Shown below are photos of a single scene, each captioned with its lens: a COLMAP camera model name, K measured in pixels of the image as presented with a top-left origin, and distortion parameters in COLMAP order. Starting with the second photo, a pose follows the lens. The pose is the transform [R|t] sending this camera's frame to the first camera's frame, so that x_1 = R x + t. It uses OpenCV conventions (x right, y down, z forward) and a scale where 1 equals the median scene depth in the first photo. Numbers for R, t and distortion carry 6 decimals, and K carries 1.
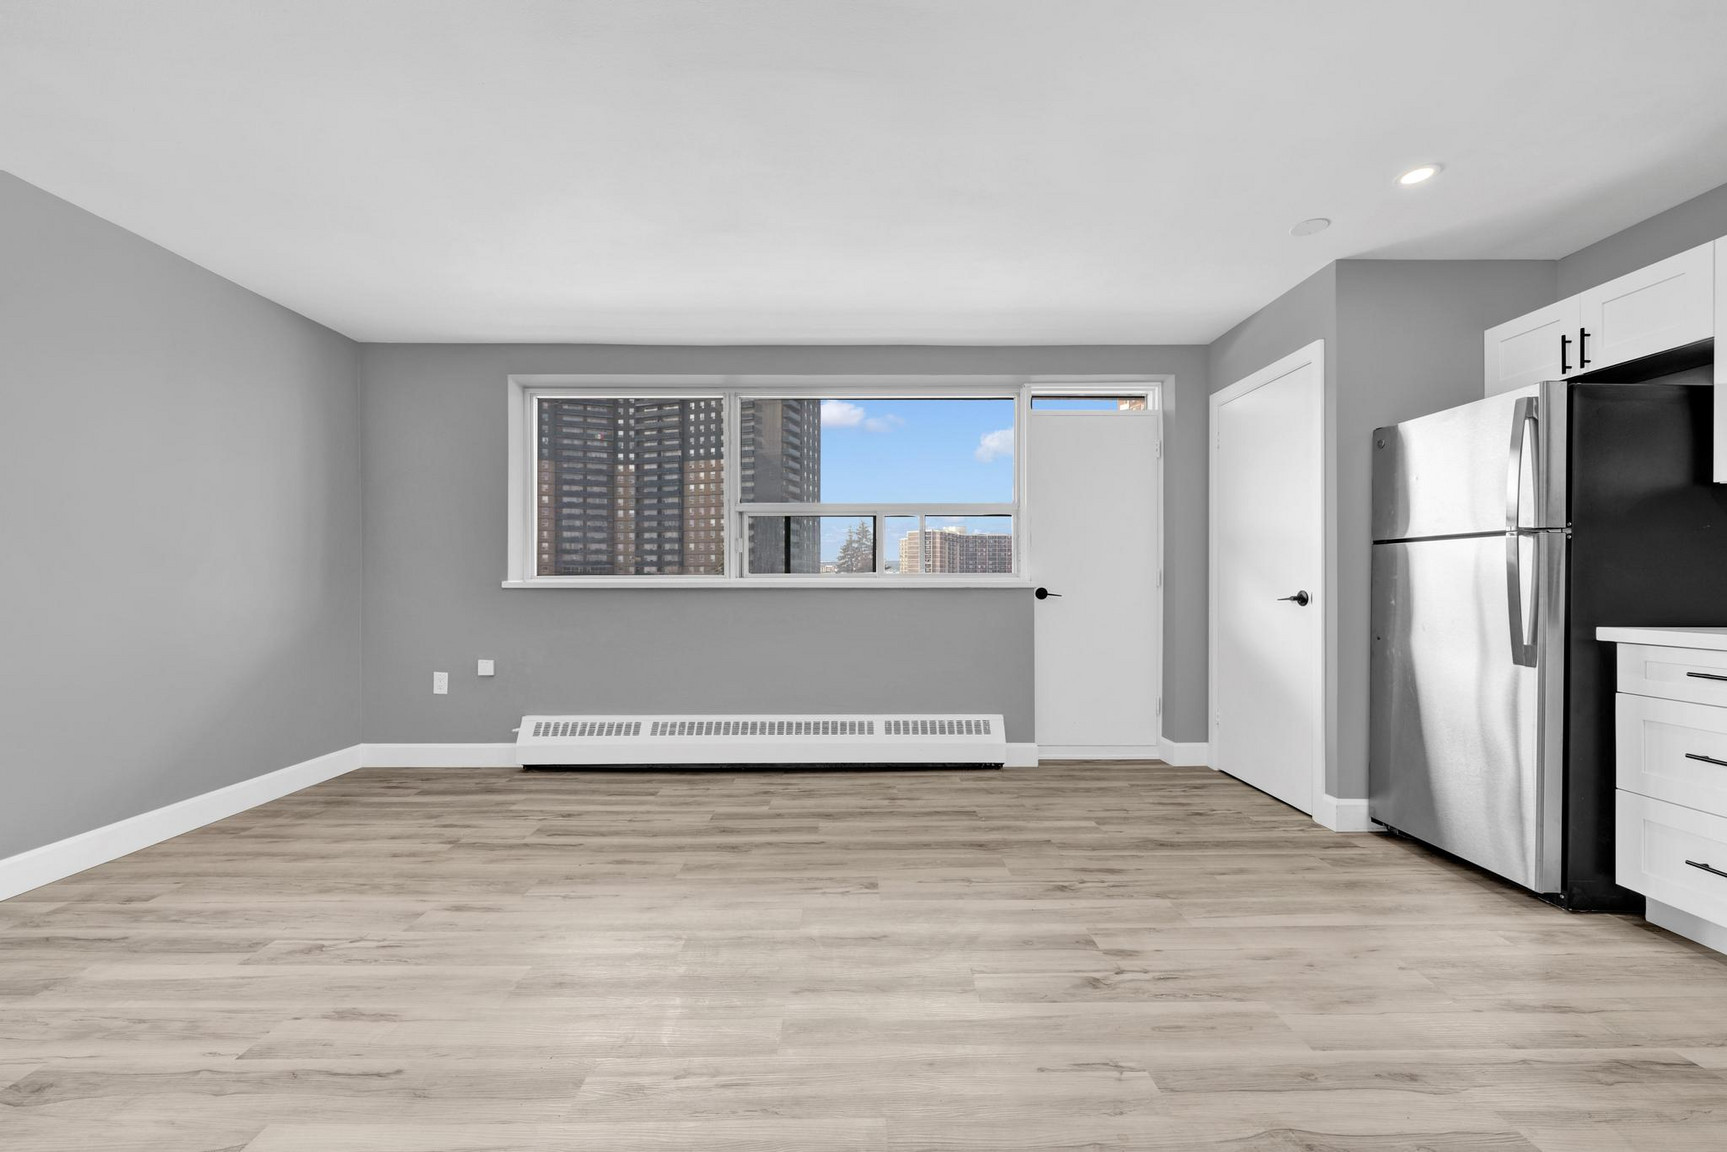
lens RADIAL K [[690.2, 0, 863.5], [0, 690.2, 576.0], [0, 0, 1]] dist [-0.000483, 0.000069]
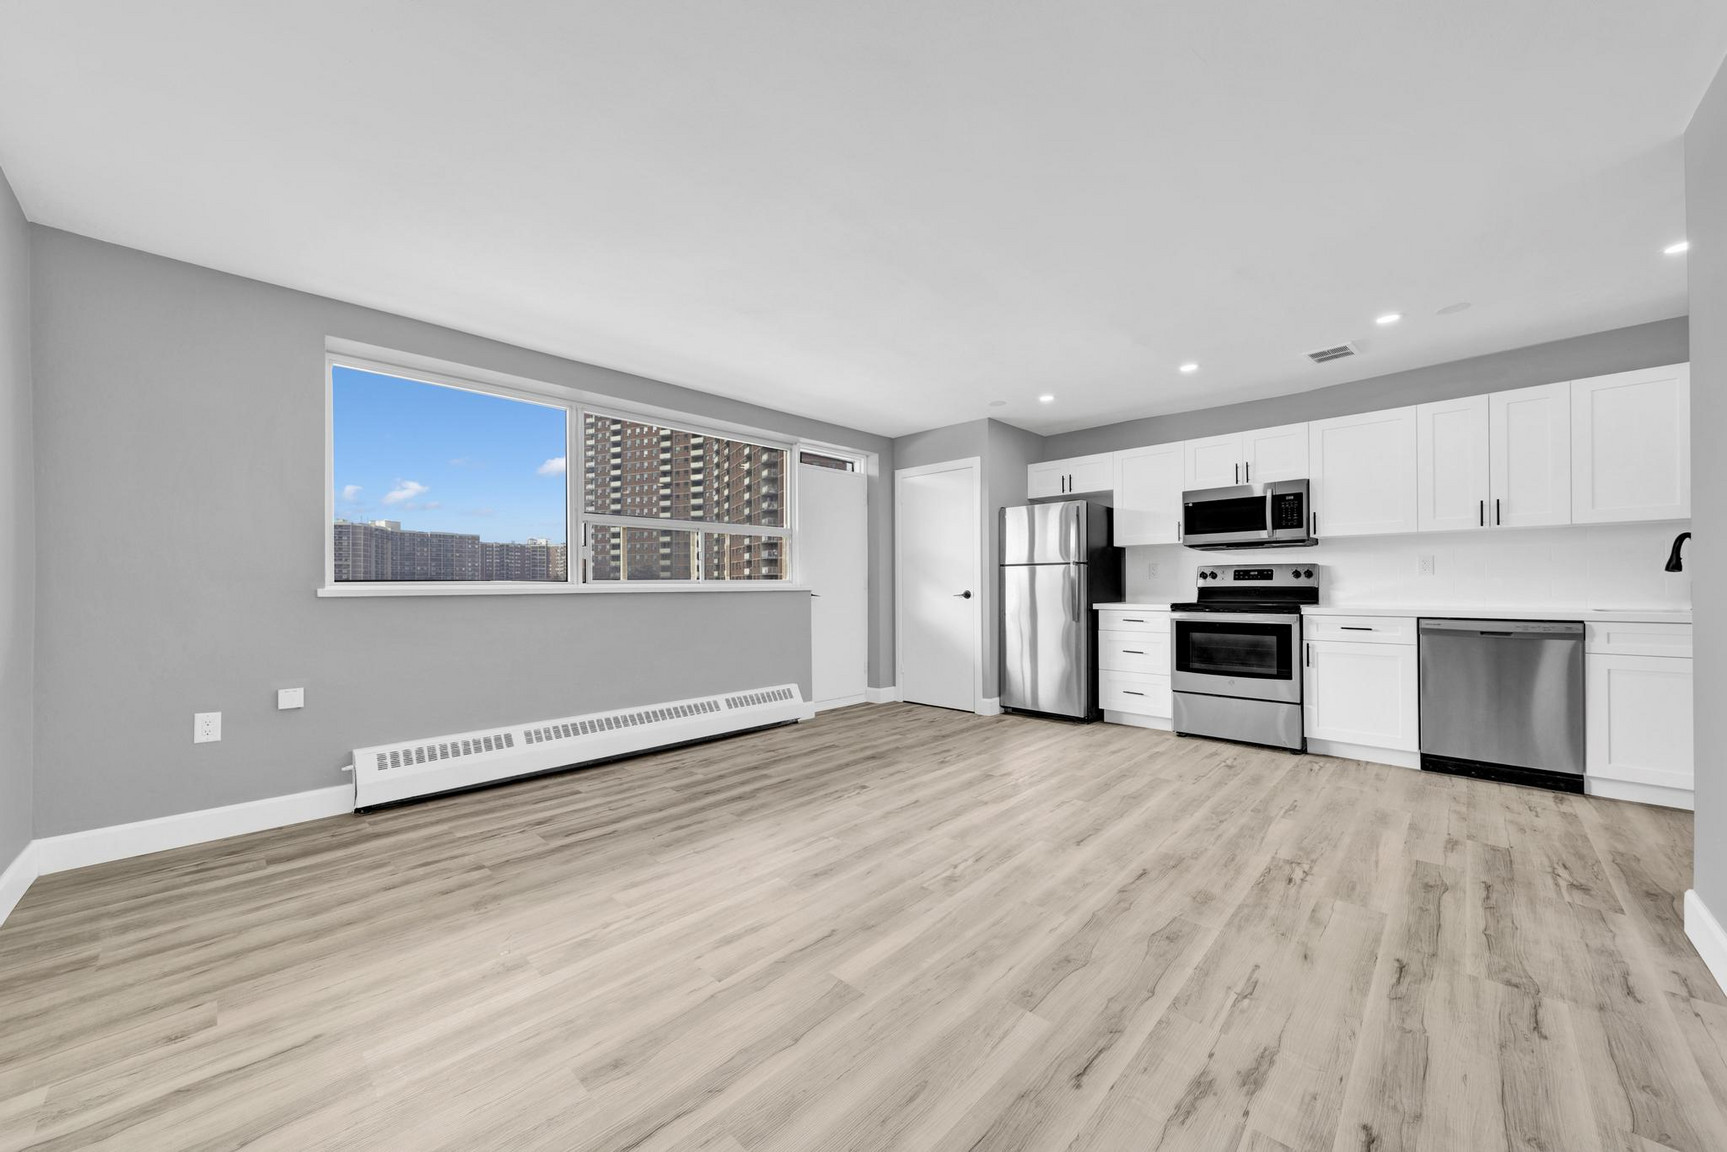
lens RADIAL K [[640.9, 0, 871.5], [0, 640.9, 582.8], [0, 0, 1]] dist [-0.001397, -0.000252]
pose [[0.684418, 0.000598, 0.729090, -0.767405], [-0.000299, 1.000000, -0.000540, 0.001114], [-0.729090, 0.000152, 0.684418, 0.019516]]
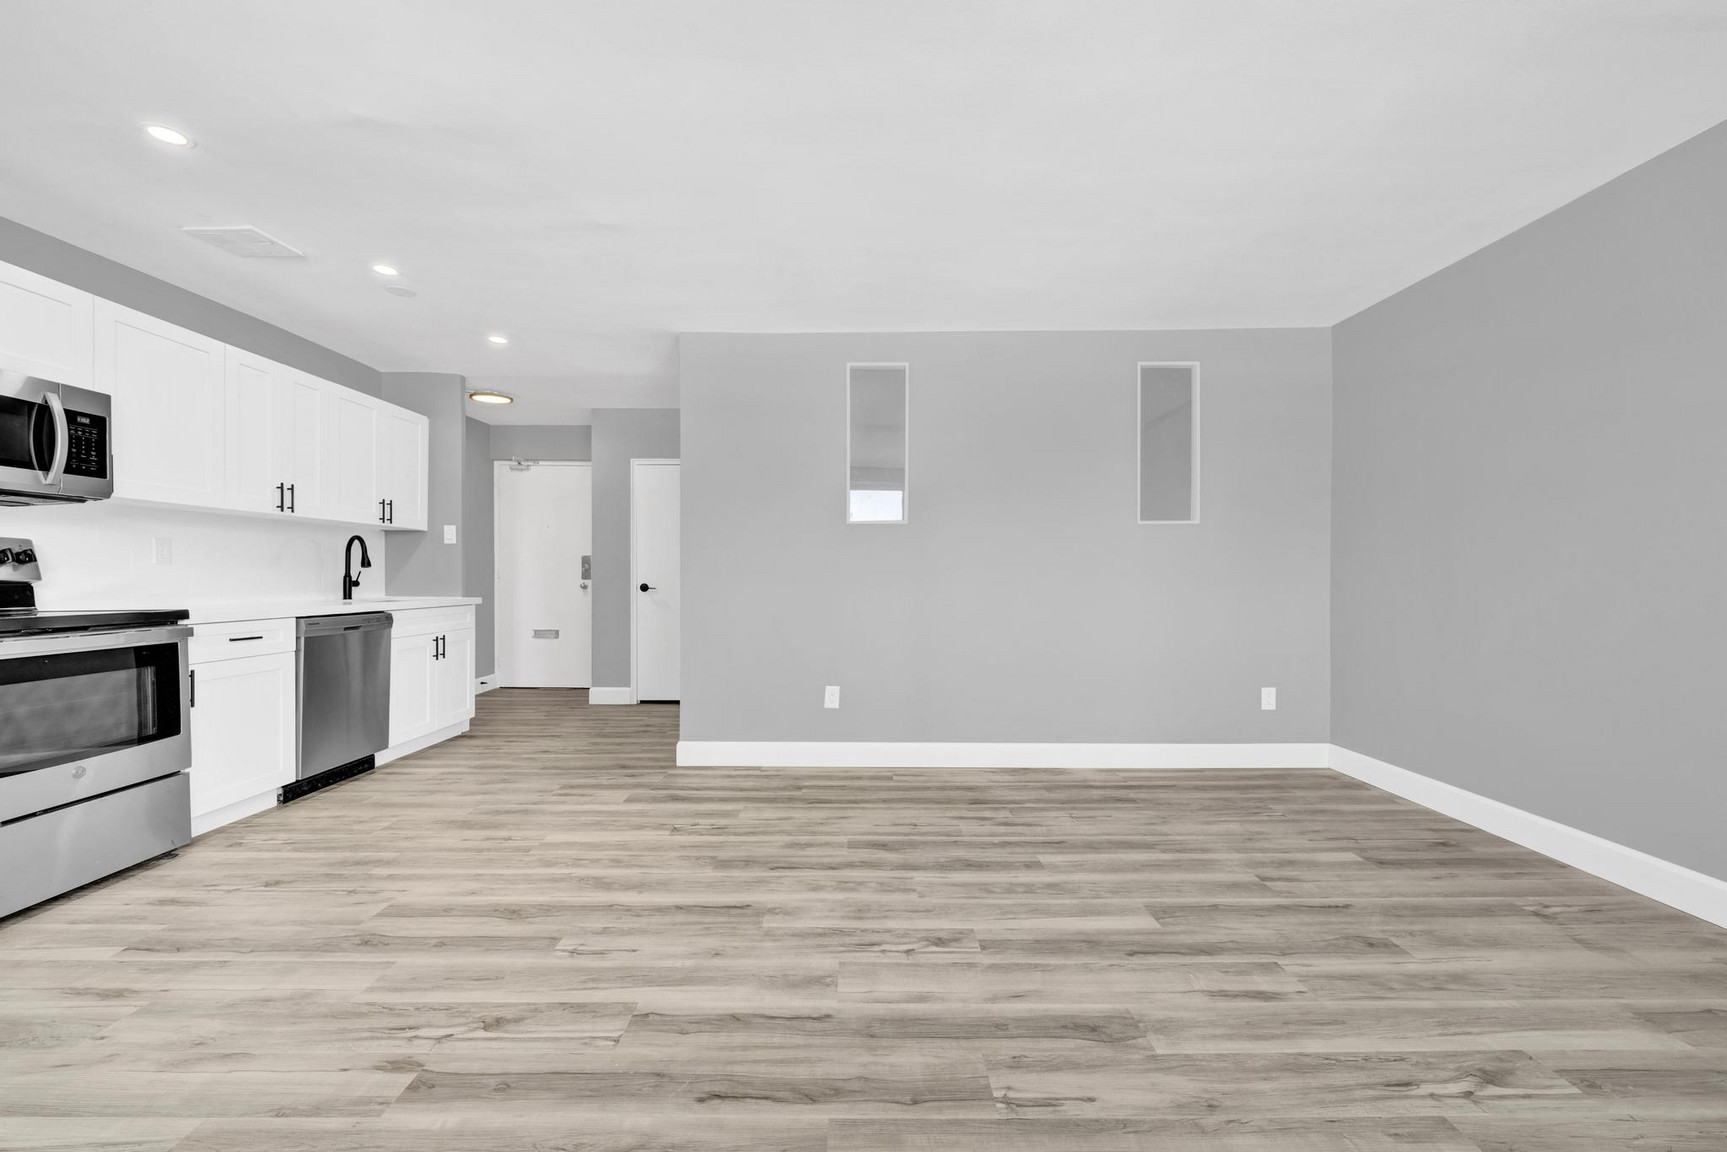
lens RADIAL K [[667.9, 0, 858.5], [0, 667.9, 581.1], [0, 0, 1]] dist [-0.001678, -0.000114]
pose [[-0.999997, 0.000279, 0.002574, -0.082021], [0.000278, 1.000000, -0.000452, 0.009528], [-0.002574, -0.000452, -0.999997, 1.091409]]
